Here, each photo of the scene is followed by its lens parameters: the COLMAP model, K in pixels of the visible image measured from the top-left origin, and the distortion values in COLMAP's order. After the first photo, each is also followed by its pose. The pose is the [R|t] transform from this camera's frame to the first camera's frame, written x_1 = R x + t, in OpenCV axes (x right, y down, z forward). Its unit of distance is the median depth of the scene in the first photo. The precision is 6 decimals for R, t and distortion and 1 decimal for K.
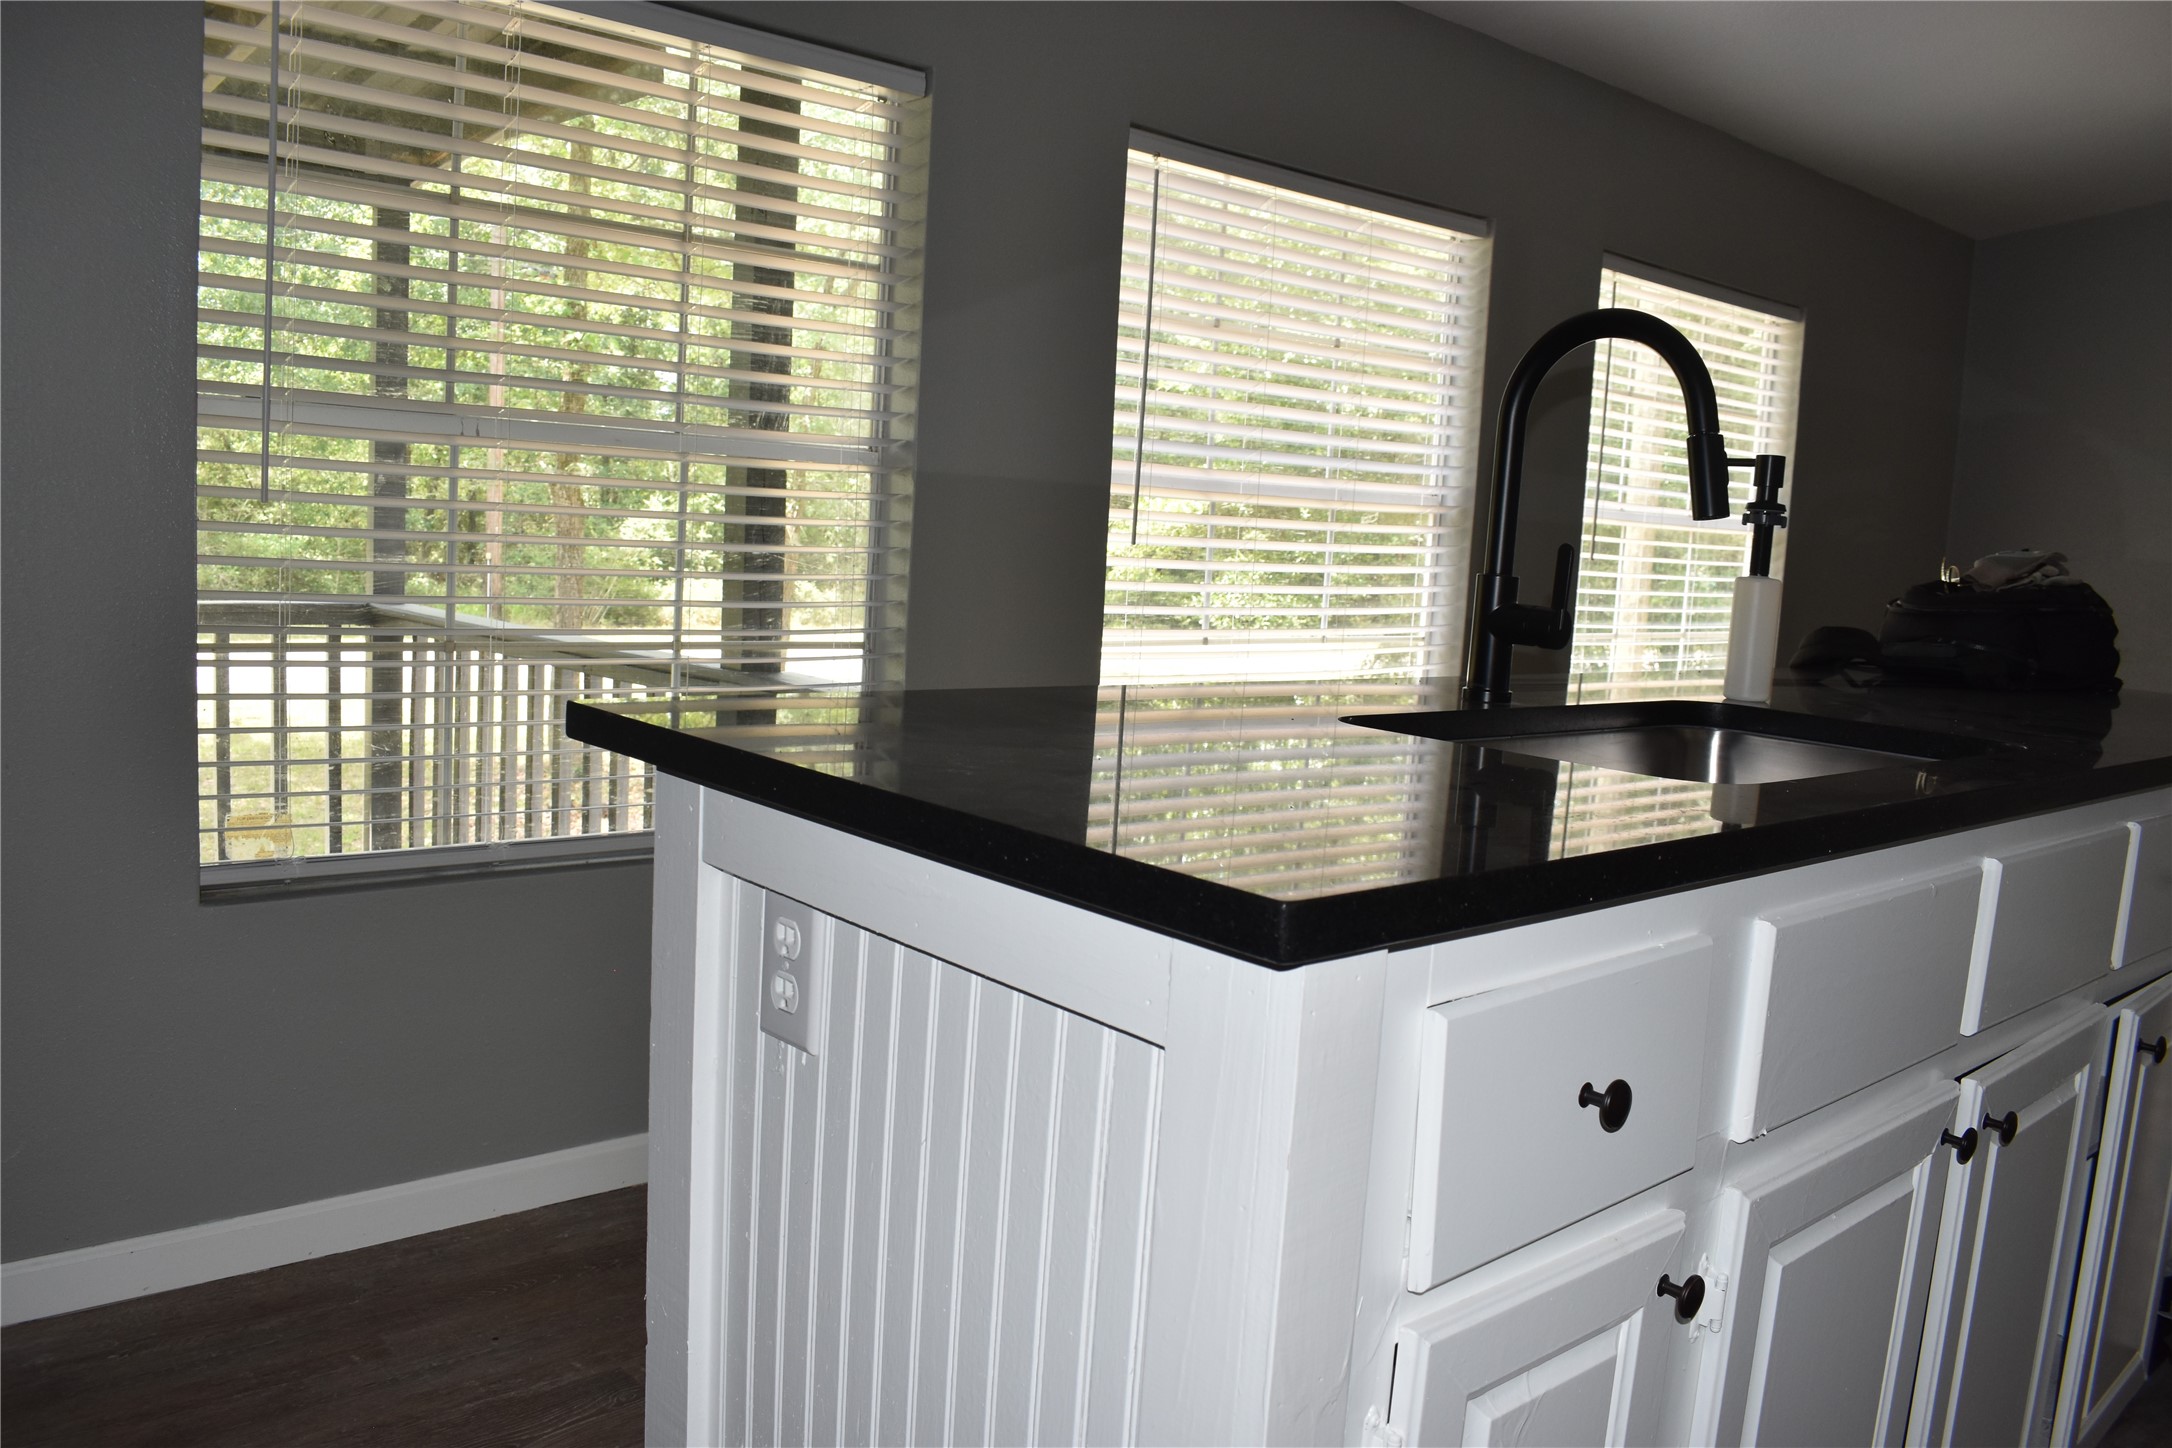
lens RADIAL K [[1608.1, 0, 1086.0], [0, 1608.1, 724.0], [0, 0, 1]] dist [-0.075612, 0.007338]
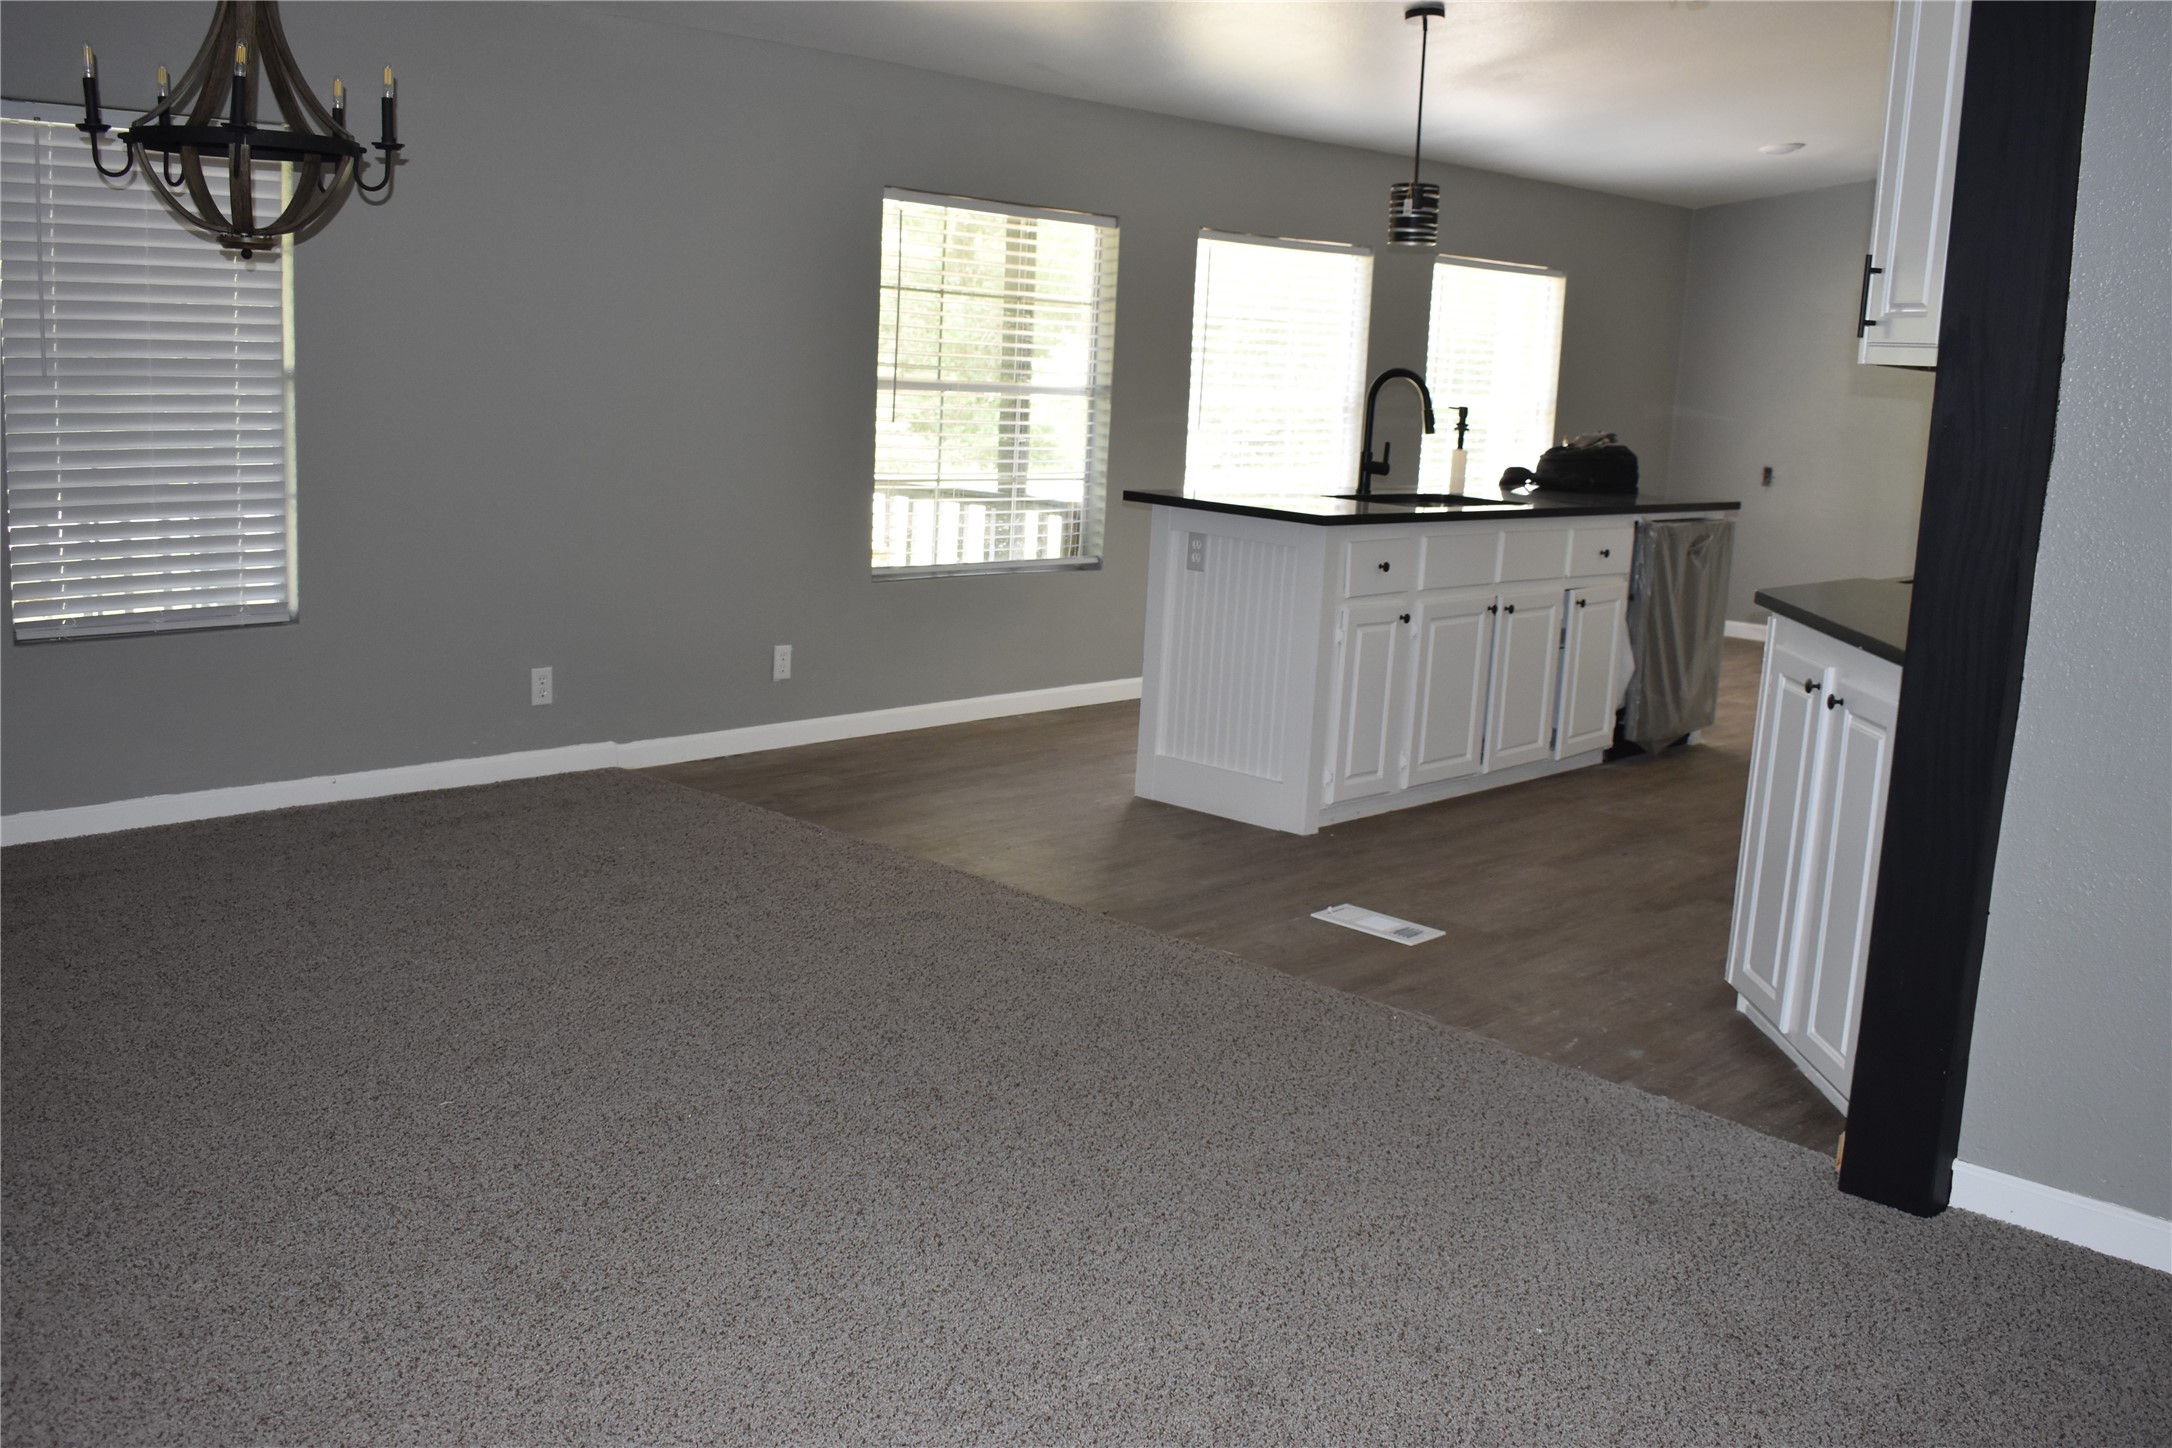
lens RADIAL K [[2031.5, 0, 1086.0], [0, 2031.5, 724.0], [0, 0, 1]] dist [-0.052124, -0.006345]
pose [[0.995473, -0.020869, 0.092729, -0.440918], [0.014844, 0.997762, 0.065194, 0.113014], [-0.093882, -0.063522, 0.993555, -1.932498]]
